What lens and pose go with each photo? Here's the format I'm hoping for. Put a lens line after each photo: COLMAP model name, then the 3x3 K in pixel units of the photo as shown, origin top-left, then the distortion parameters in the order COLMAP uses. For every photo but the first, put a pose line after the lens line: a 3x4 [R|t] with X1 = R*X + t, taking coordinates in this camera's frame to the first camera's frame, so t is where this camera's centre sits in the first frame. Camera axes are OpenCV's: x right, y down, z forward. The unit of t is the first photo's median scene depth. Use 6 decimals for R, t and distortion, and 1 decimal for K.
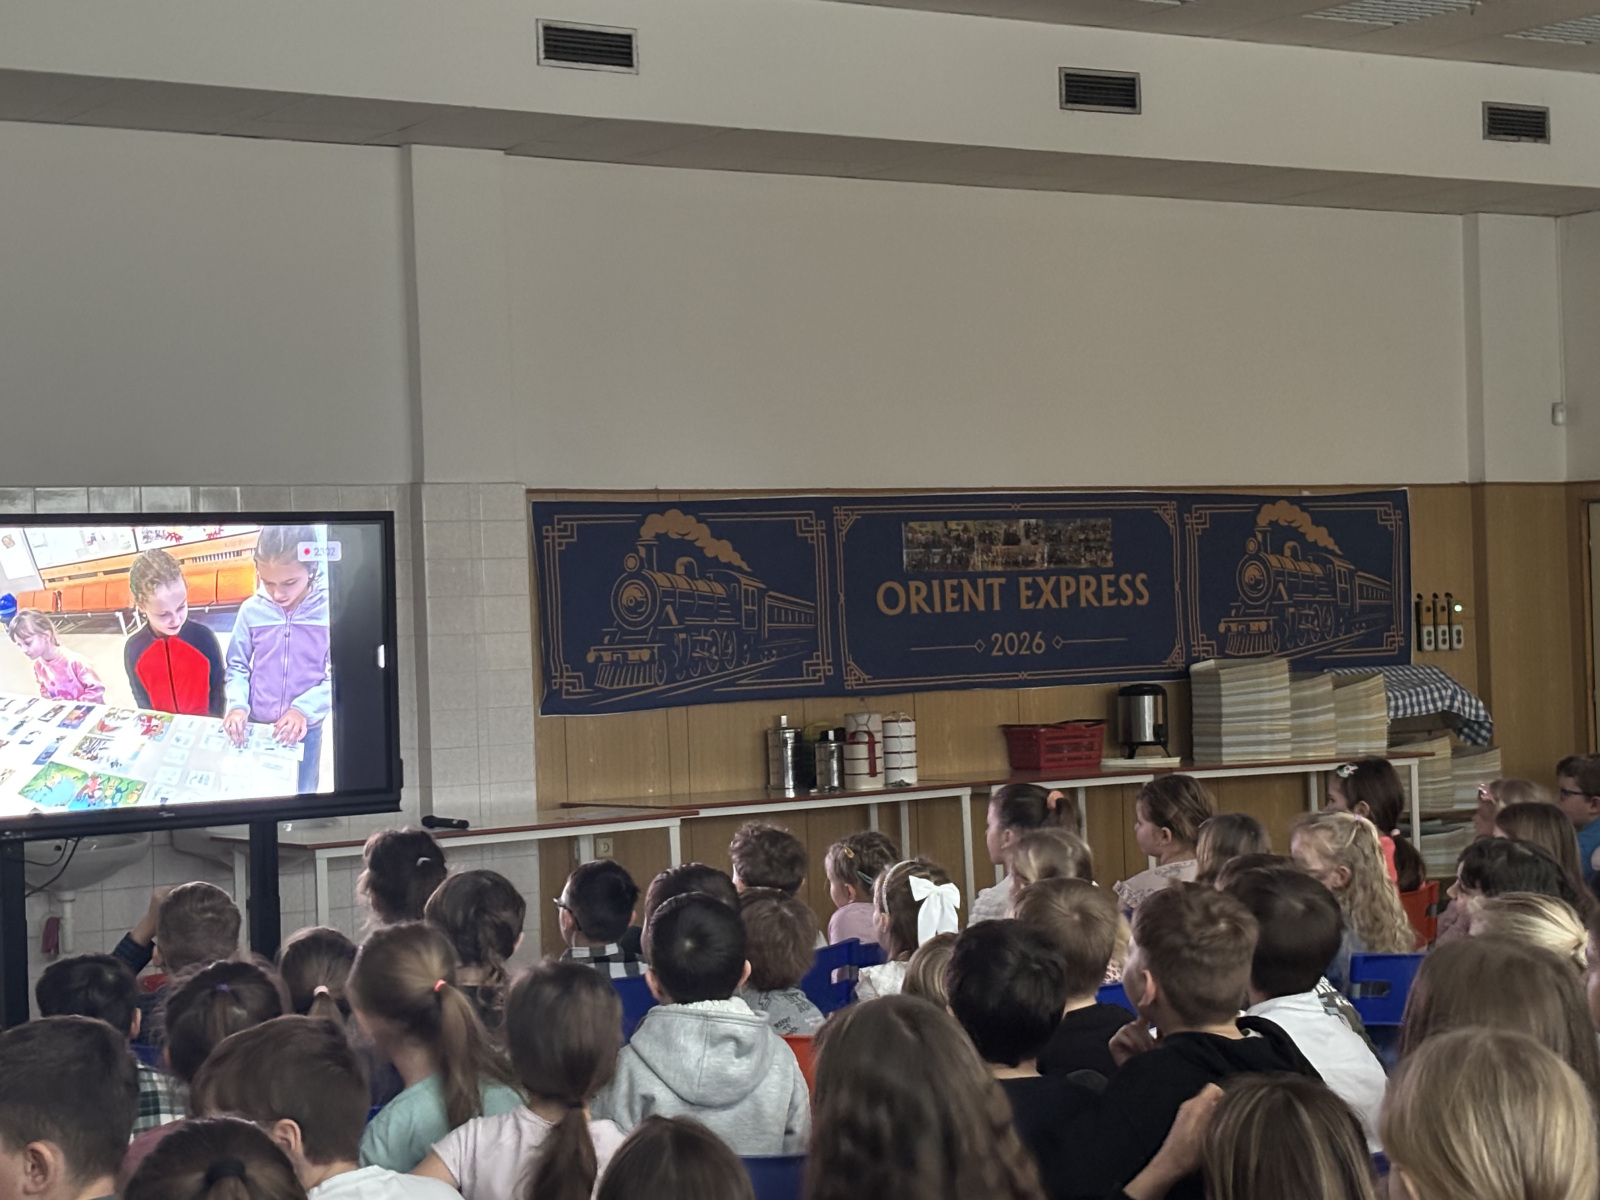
lens RADIAL K [[3017.3, 0, 852.5], [0, 3017.3, 683.8], [0, 0, 1]] dist [0.253134, 0.000000]
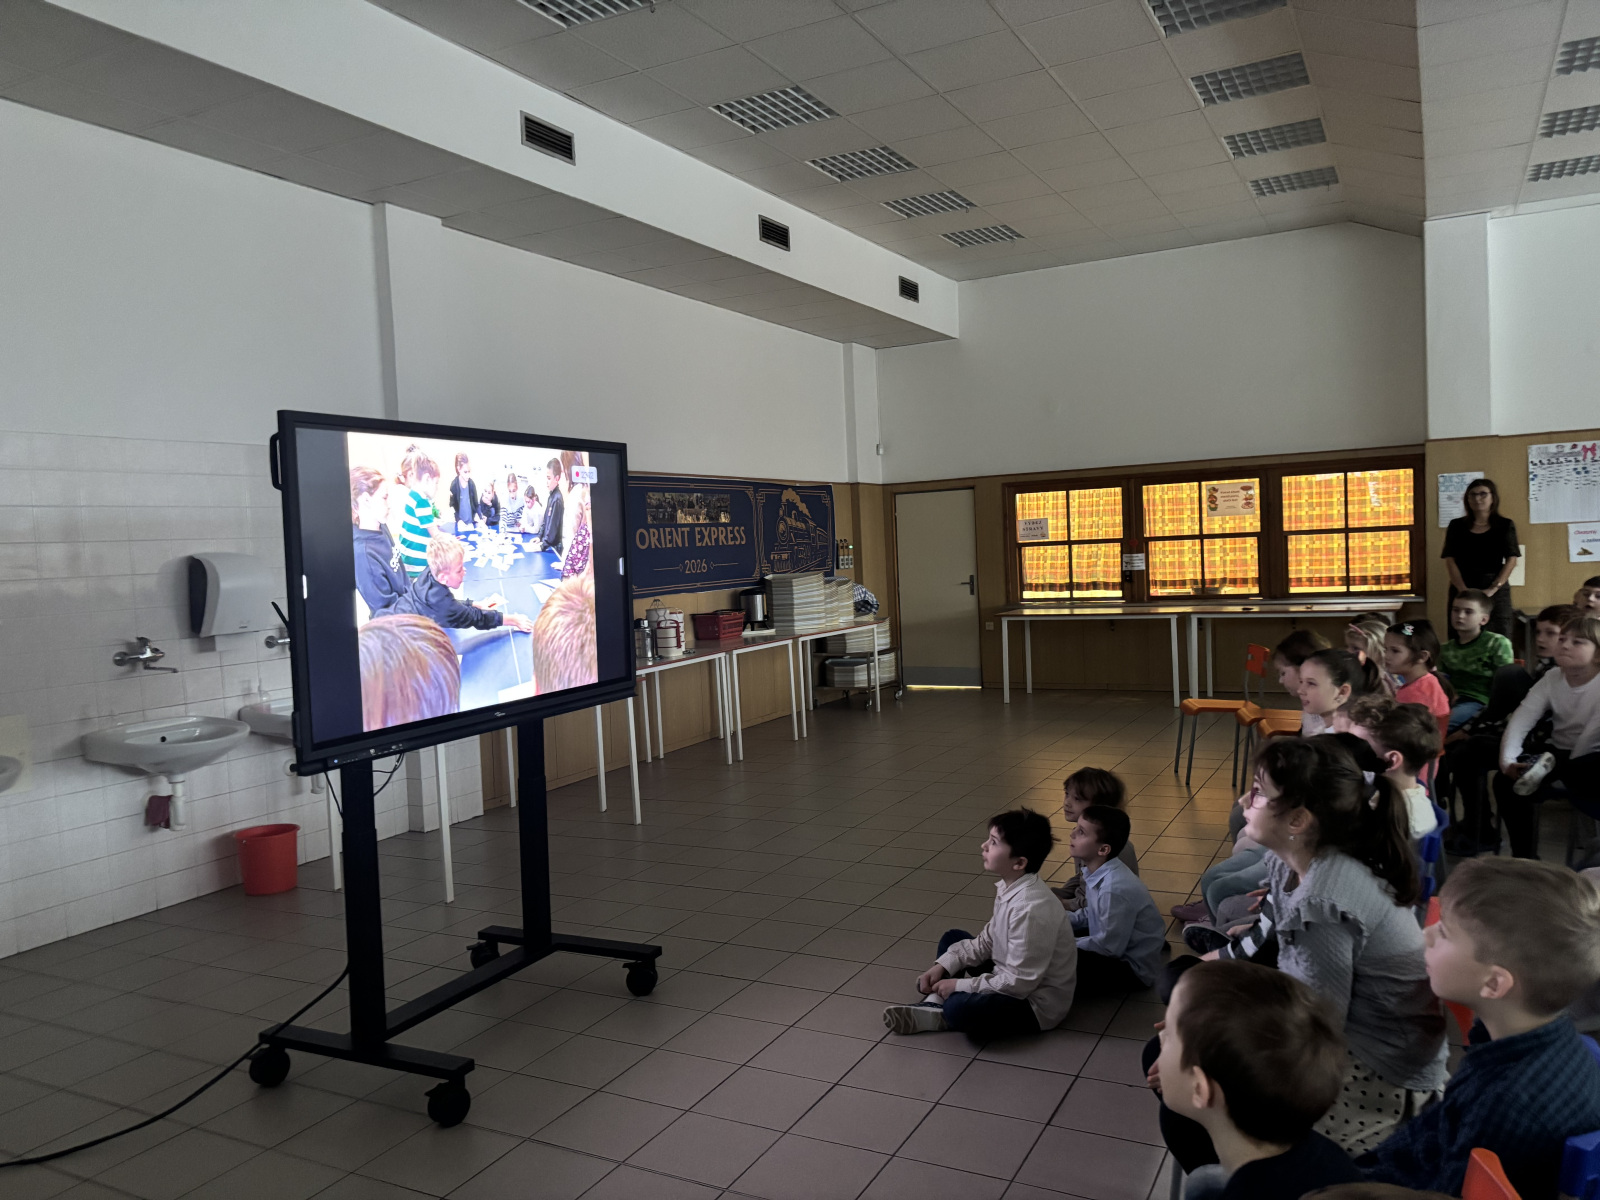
lens RADIAL K [[1195.0, 0, 807.0], [0, 1195.0, 612.9], [0, 0, 1]] dist [0.013872, -0.025280]
pose [[0.873731, -0.036354, 0.485048, -0.221162], [0.030756, 0.999337, 0.019499, 0.001749], [-0.485436, -0.002119, 0.874270, 0.386539]]
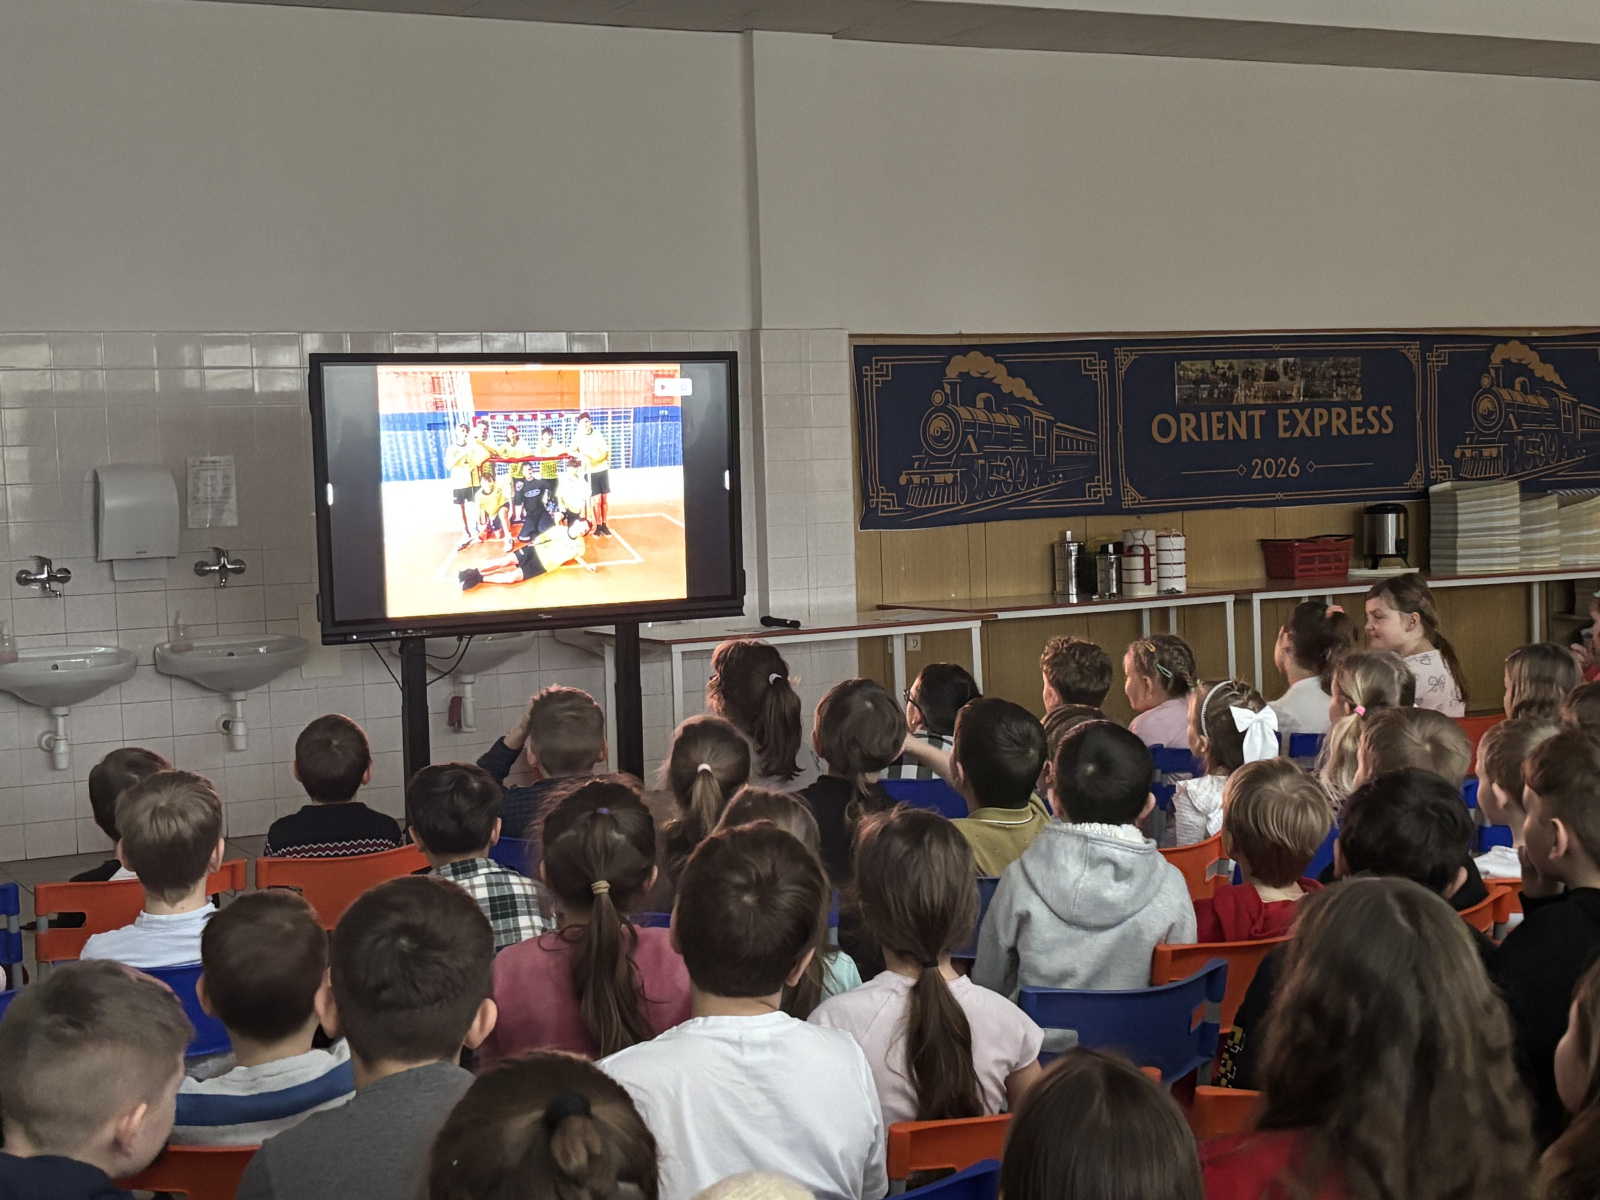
lens RADIAL K [[2423.1, 0, 828.7], [0, 2423.1, 659.5], [0, 0, 1]] dist [0.097753, 0.000000]
pose [[0.993664, 0.010069, -0.111937, -0.009502], [-0.002769, 0.997870, 0.065181, -0.000566], [0.112355, -0.064458, 0.991575, 0.065931]]
